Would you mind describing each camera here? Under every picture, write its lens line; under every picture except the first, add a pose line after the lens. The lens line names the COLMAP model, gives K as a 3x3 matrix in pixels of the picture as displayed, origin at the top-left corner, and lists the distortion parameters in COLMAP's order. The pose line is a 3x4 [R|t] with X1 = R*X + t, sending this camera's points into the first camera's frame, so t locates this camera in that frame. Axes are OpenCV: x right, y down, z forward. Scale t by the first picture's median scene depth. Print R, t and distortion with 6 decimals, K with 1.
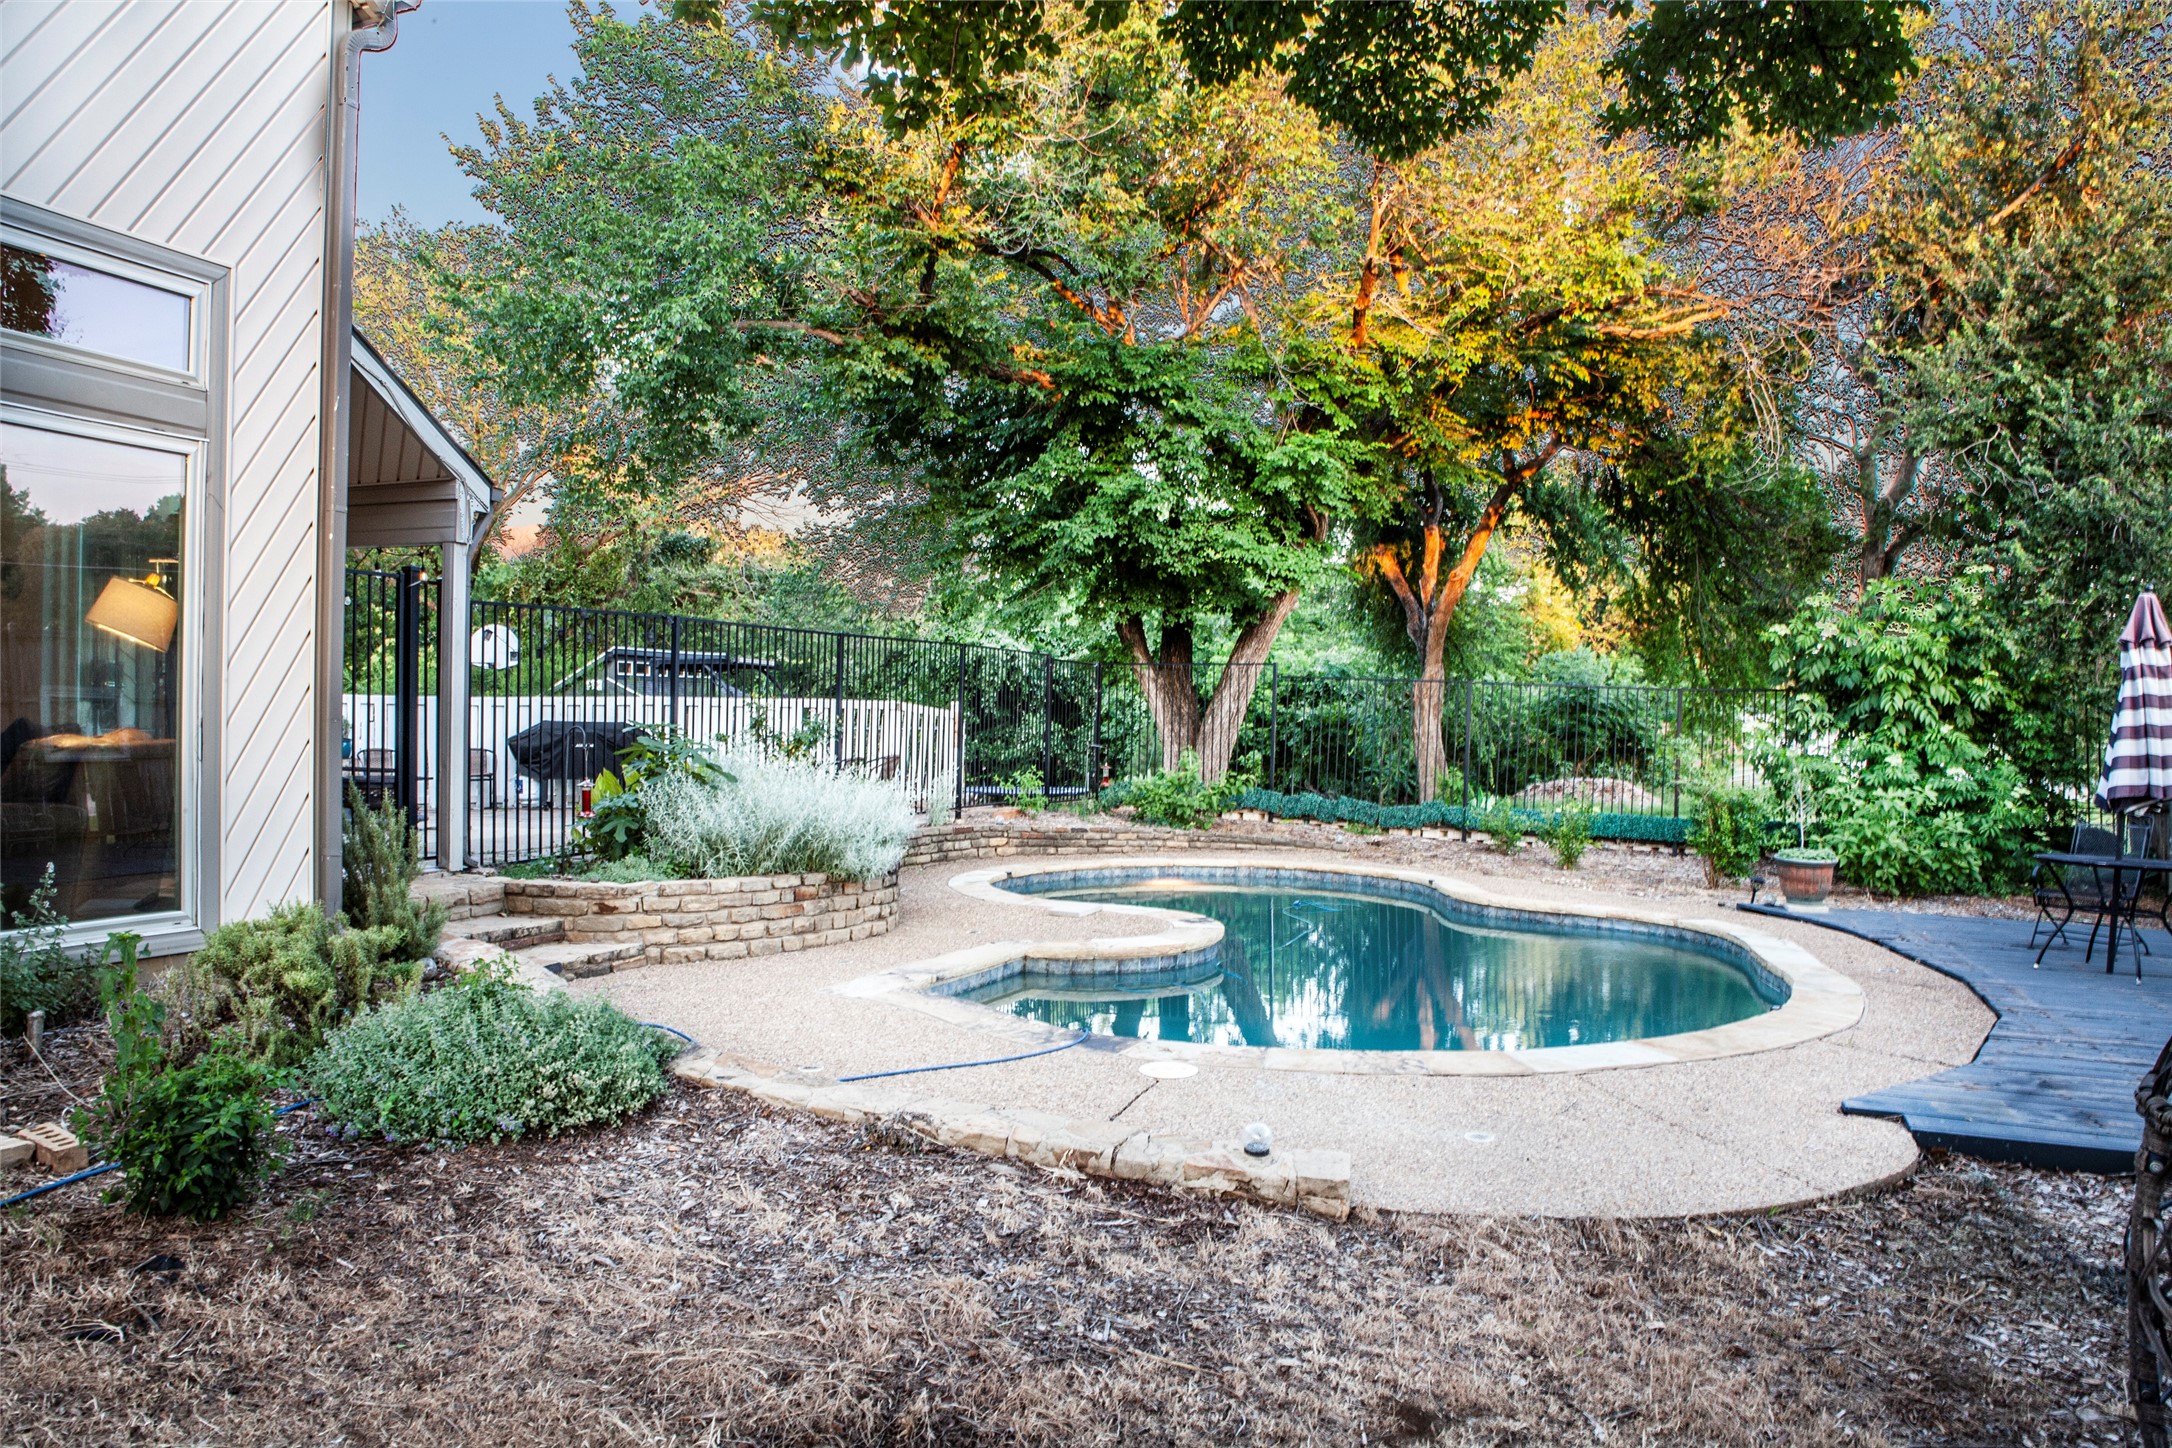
lens RADIAL K [[1489.3, 0, 1086.0], [0, 1489.3, 724.0], [0, 0, 1]] dist [-0.119624, 0.098932]
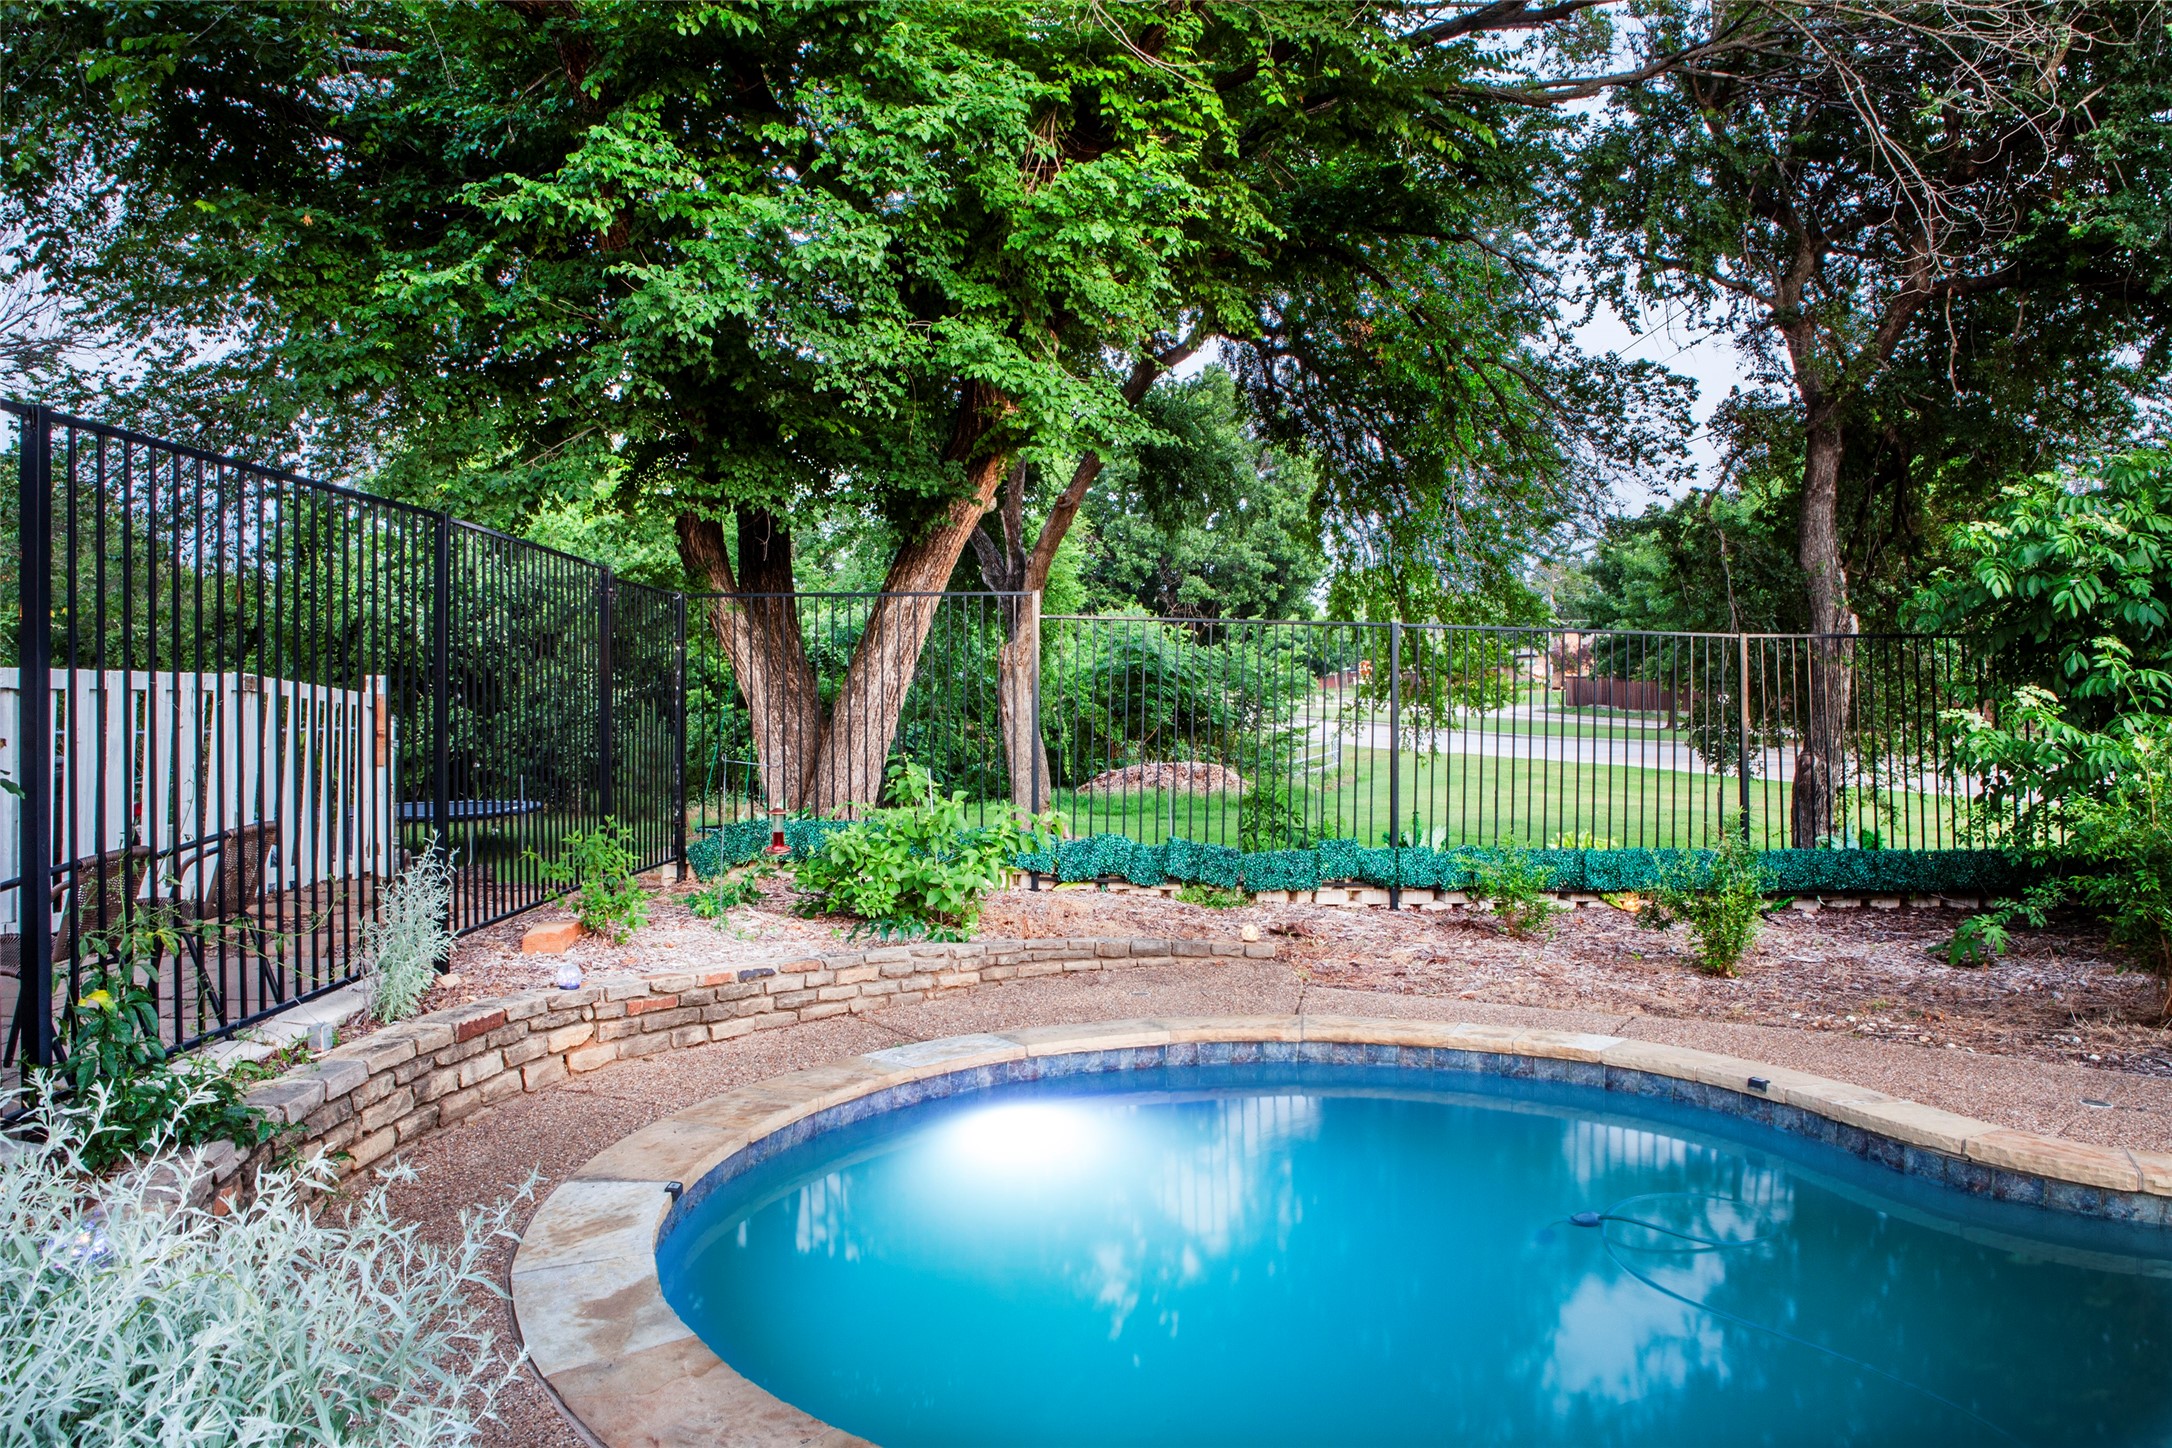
lens RADIAL K [[1489.3, 0, 1086.0], [0, 1489.3, 724.0], [0, 0, 1]] dist [-0.119624, 0.098932]
pose [[0.917379, -0.024329, 0.397269, -0.071126], [0.017950, 0.999643, 0.019768, -0.003862], [-0.397609, -0.011004, 0.917489, 0.514500]]
